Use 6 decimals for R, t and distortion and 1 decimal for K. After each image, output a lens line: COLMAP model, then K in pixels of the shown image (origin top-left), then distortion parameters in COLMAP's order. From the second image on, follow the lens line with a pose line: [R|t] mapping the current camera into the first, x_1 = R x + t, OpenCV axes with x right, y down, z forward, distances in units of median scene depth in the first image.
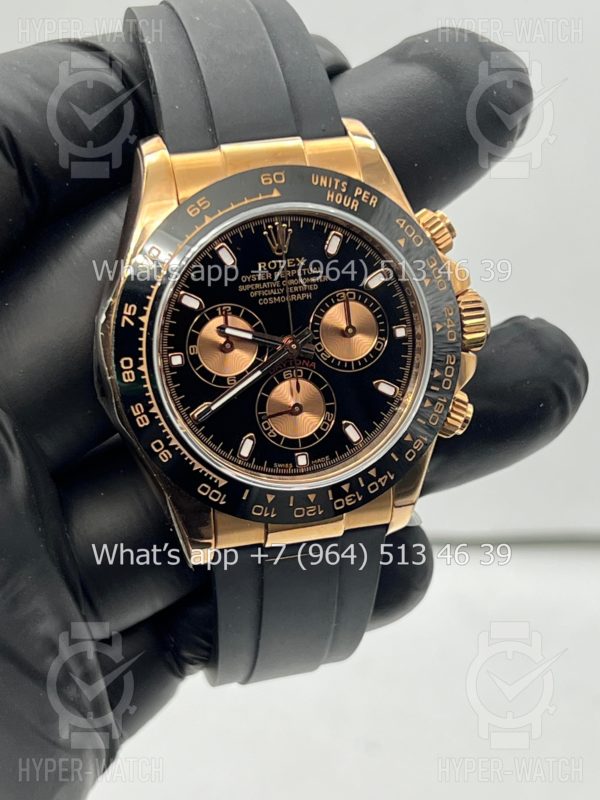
lens RADIAL K [[1865.1, 0, 304.6], [0, 1865.1, 399.4], [0, 0, 1]] dist [0.270299, 0.000000]
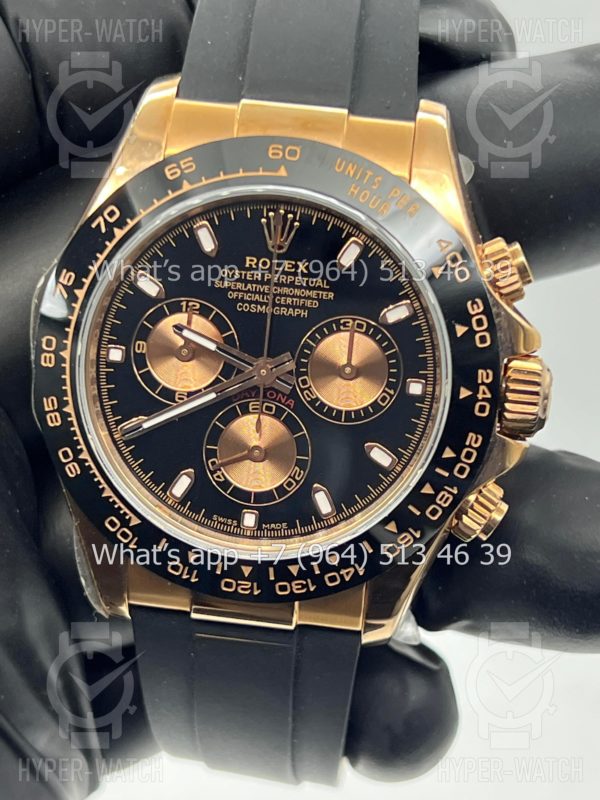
lens RADIAL K [[1865.1, 0, 297.5], [0, 1865.1, 404.5], [0, 0, 1]] dist [0.270299, 0.000000]
pose [[0.923298, 0.233174, -0.305205, 0.242034], [-0.236752, 0.971228, 0.025792, -0.038317], [0.302438, 0.048444, 0.951937, 0.273417]]
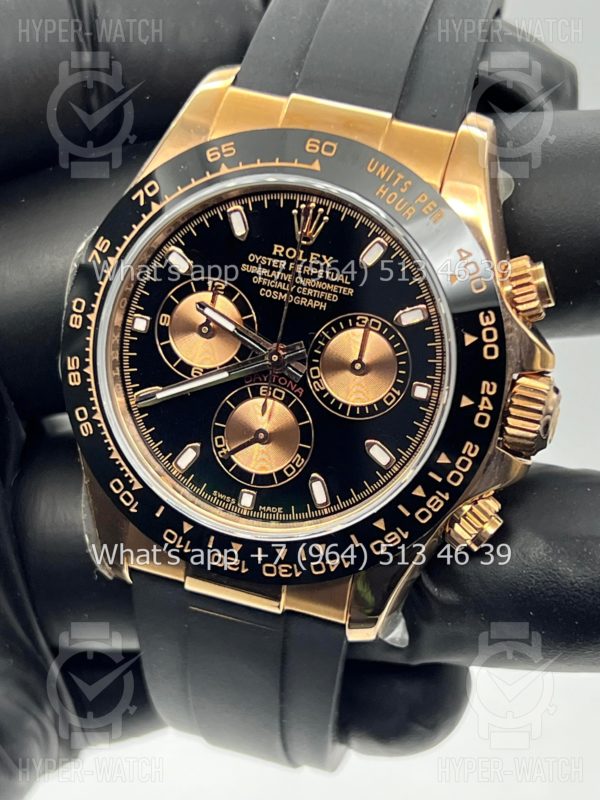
lens RADIAL K [[1865.1, 0, 298.1], [0, 1865.1, 403.9], [0, 0, 1]] dist [0.270299, 0.000000]
pose [[0.841327, 0.337781, -0.421988, 0.338205], [-0.355114, 0.933983, 0.039610, -0.044445], [0.407509, 0.116529, 0.905736, 0.291366]]
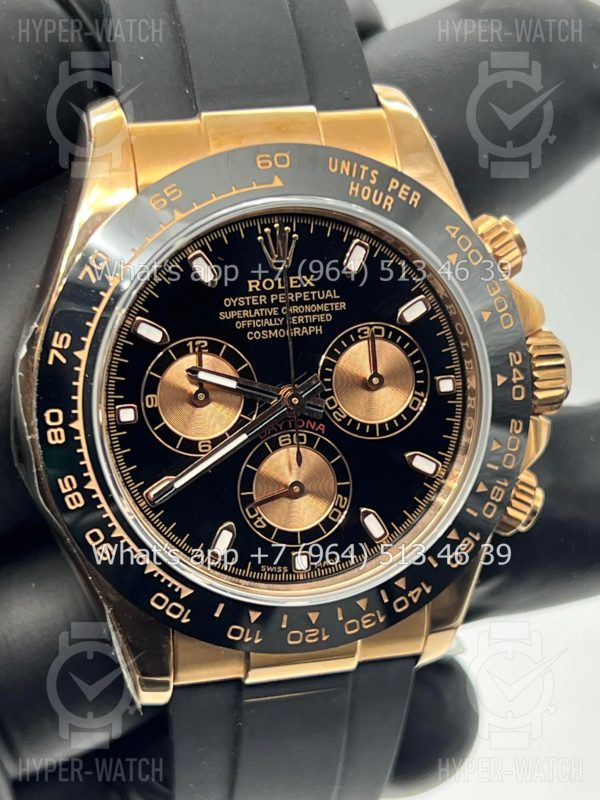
lens RADIAL K [[1865.1, 0, 299.5], [0, 1865.1, 399.1], [0, 0, 1]] dist [0.270299, 0.000000]
pose [[0.999439, 0.033441, -0.001585, -0.003027], [-0.033470, 0.999141, -0.024440, -0.011757], [0.000766, 0.024479, 0.999700, 0.295396]]
